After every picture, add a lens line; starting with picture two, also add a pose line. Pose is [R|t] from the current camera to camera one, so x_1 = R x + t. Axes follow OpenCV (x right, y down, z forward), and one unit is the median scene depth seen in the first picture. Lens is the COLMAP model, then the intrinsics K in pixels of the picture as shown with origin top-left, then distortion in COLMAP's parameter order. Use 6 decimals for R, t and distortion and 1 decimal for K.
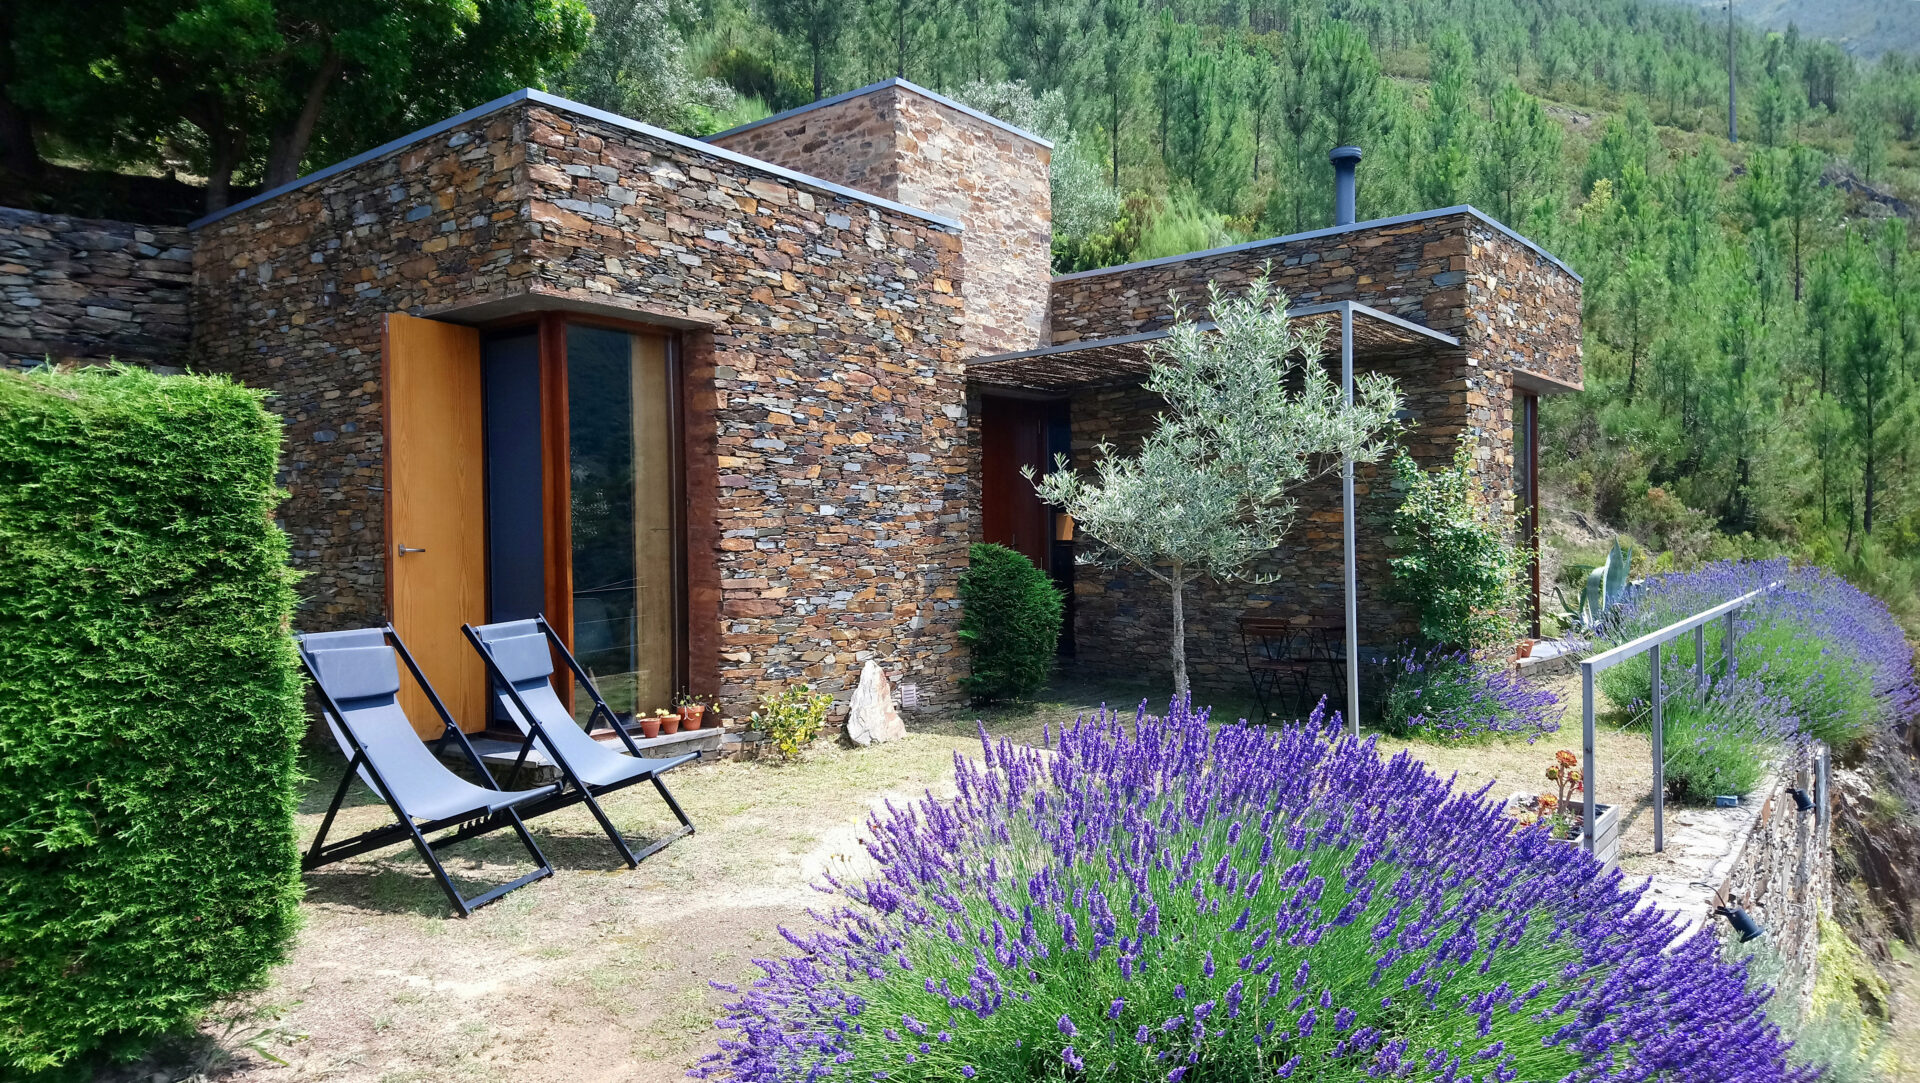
lens RADIAL K [[1335.5, 0, 960.0], [0, 1335.5, 541.5], [0, 0, 1]] dist [0.055490, -0.103725]
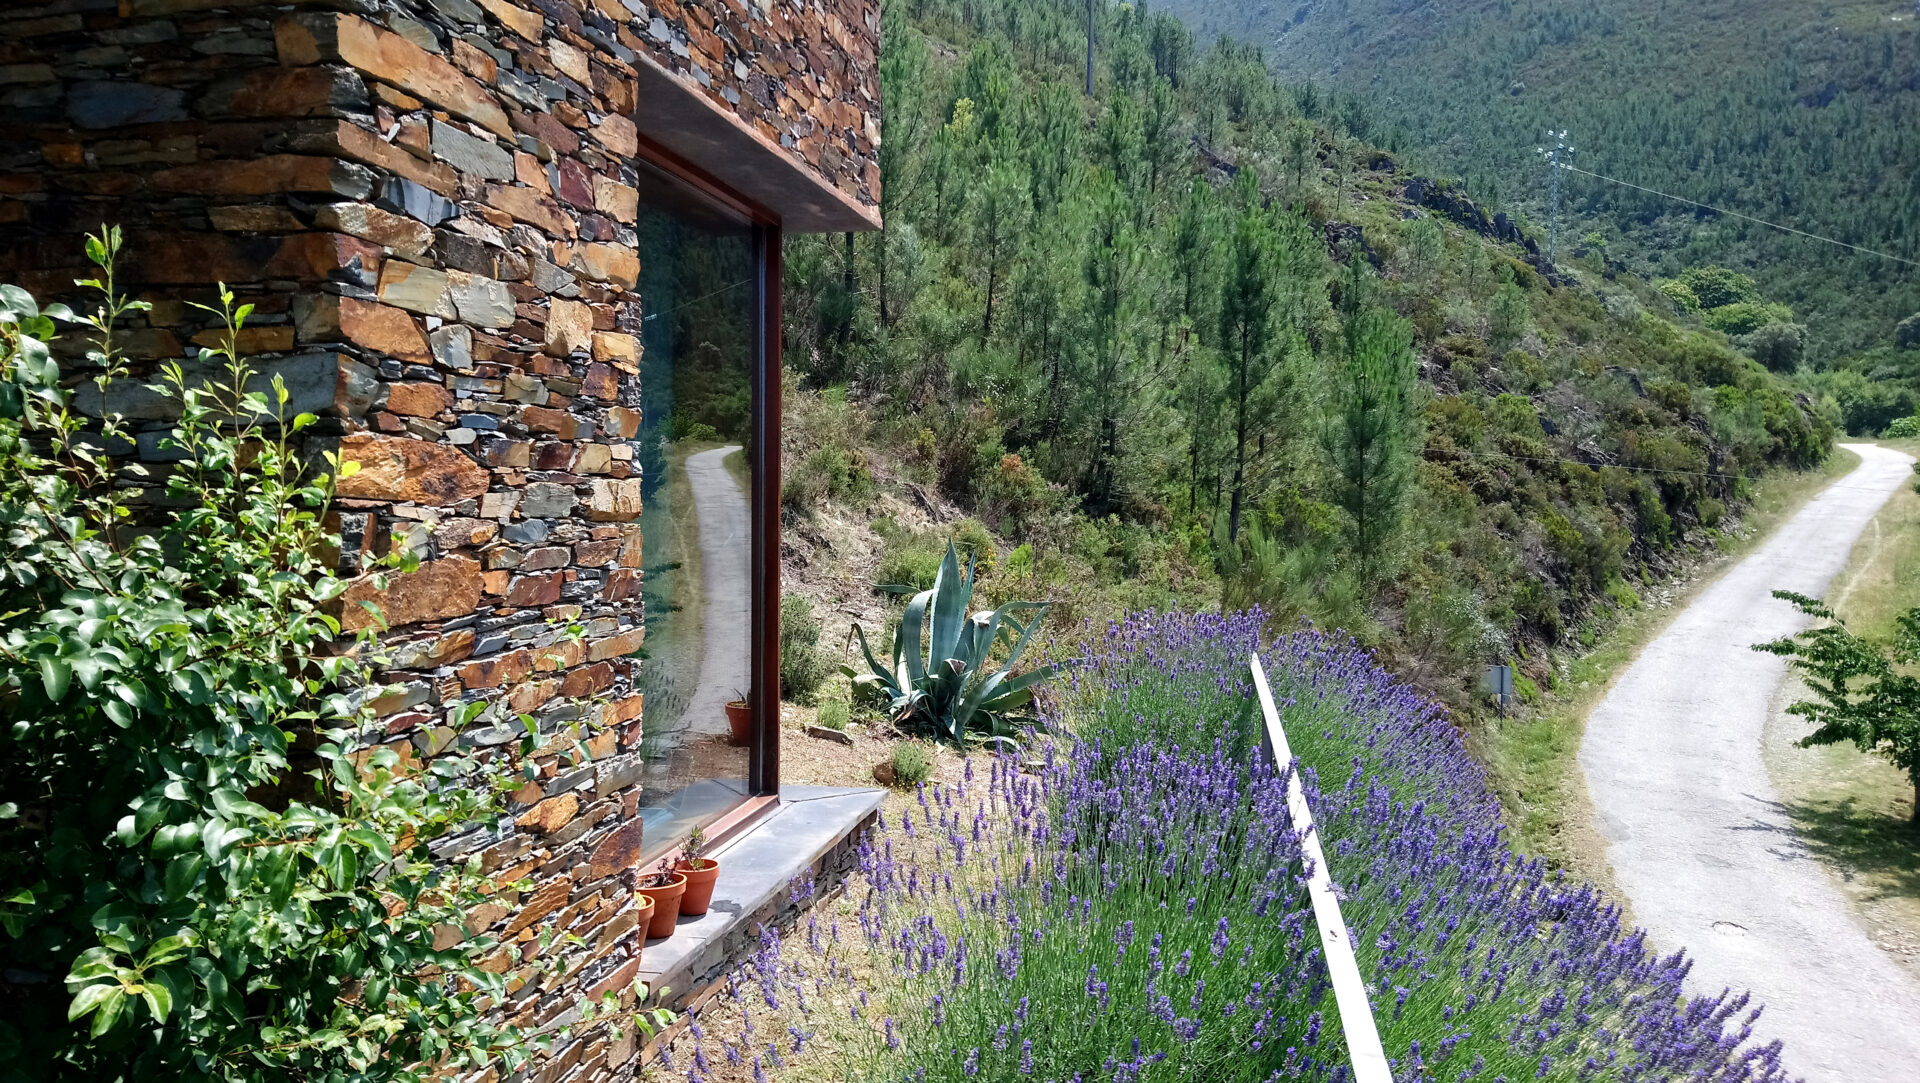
lens RADIAL K [[1296.3, 0, 930.3], [0, 1296.3, 614.1], [0, 0, 1]] dist [0.059292, -0.089358]
pose [[0.913009, -0.017299, 0.407572, 0.416356], [-0.020522, 0.995888, 0.088242, -0.032152], [-0.407423, -0.088930, 0.908899, 0.818808]]
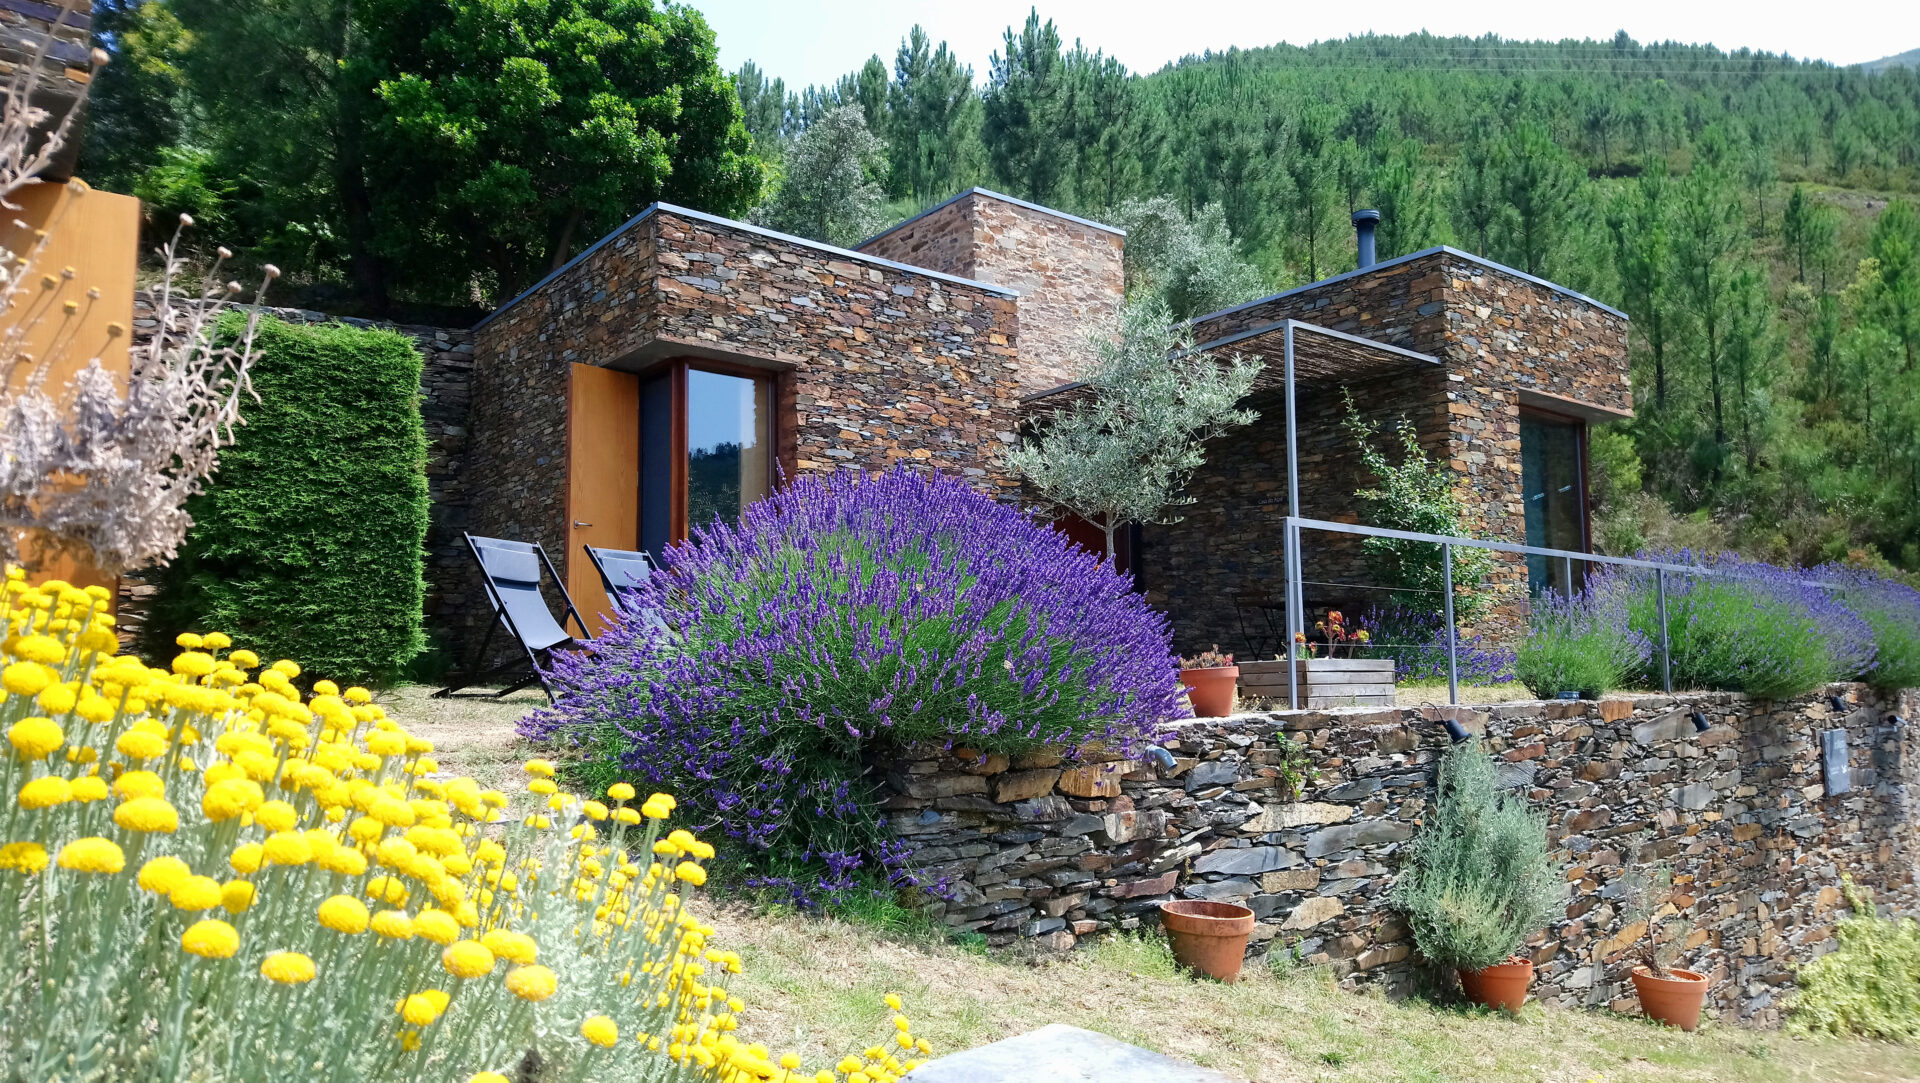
lens RADIAL K [[1326.9, 0, 918.8], [0, 1326.9, 536.3], [0, 0, 1]] dist [0.071139, -0.116917]
pose [[0.967212, -0.022033, -0.253013, 0.249546], [-0.006659, 0.993687, -0.111989, 0.147420], [0.253883, 0.110002, 0.960959, -0.224855]]
